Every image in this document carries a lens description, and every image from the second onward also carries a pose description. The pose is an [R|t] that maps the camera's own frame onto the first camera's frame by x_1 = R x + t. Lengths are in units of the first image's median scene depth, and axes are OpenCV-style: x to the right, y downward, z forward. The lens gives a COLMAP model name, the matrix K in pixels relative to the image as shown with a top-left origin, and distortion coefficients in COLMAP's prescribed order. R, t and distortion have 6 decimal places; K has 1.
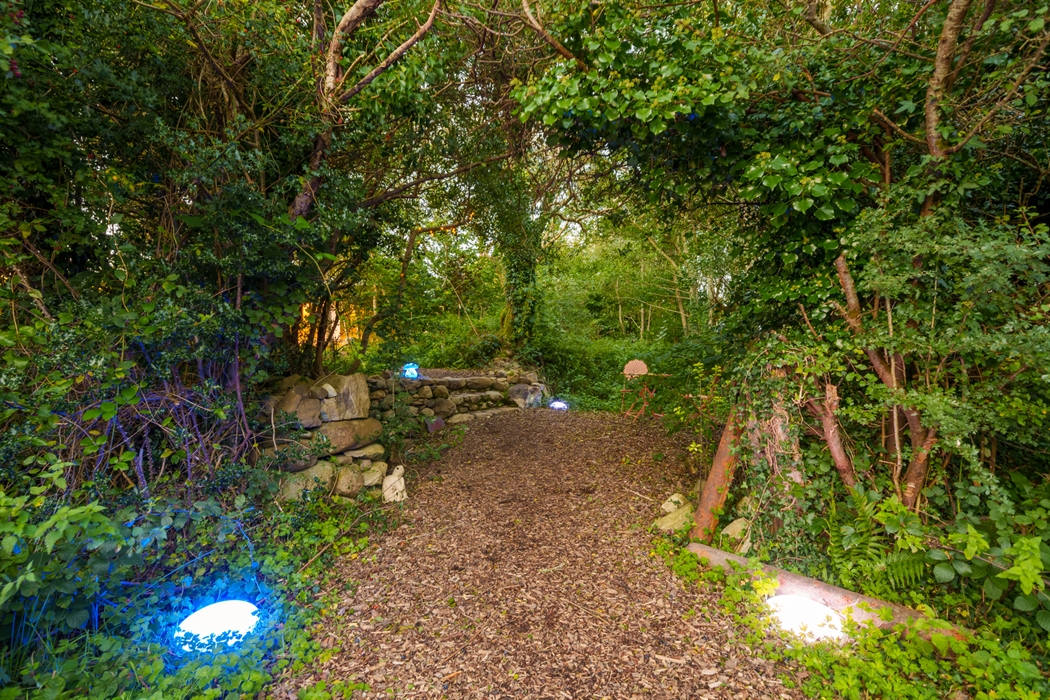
lens RADIAL K [[594.6, 0, 525.0], [0, 594.6, 350.0], [0, 0, 1]] dist [0.002468, 0.000673]
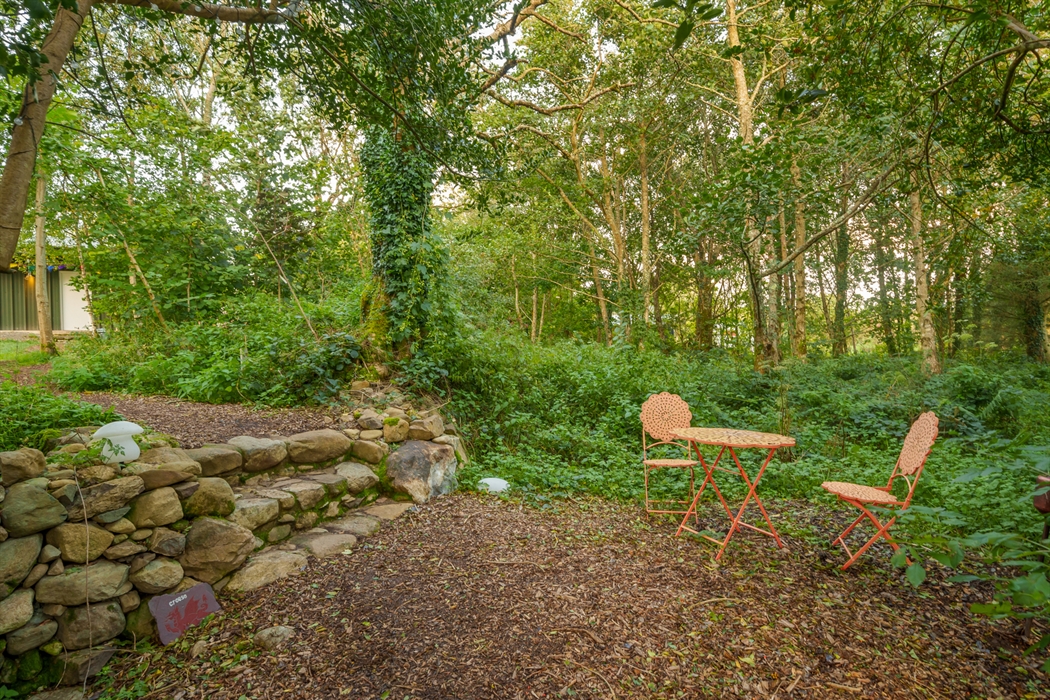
lens RADIAL K [[594.6, 0, 525.0], [0, 594.6, 350.0], [0, 0, 1]] dist [0.002468, 0.000673]
pose [[0.965278, -0.001378, 0.261220, -0.042997], [-0.003760, 0.999809, 0.019170, -0.023942], [-0.261197, -0.019487, 0.965089, 0.508698]]
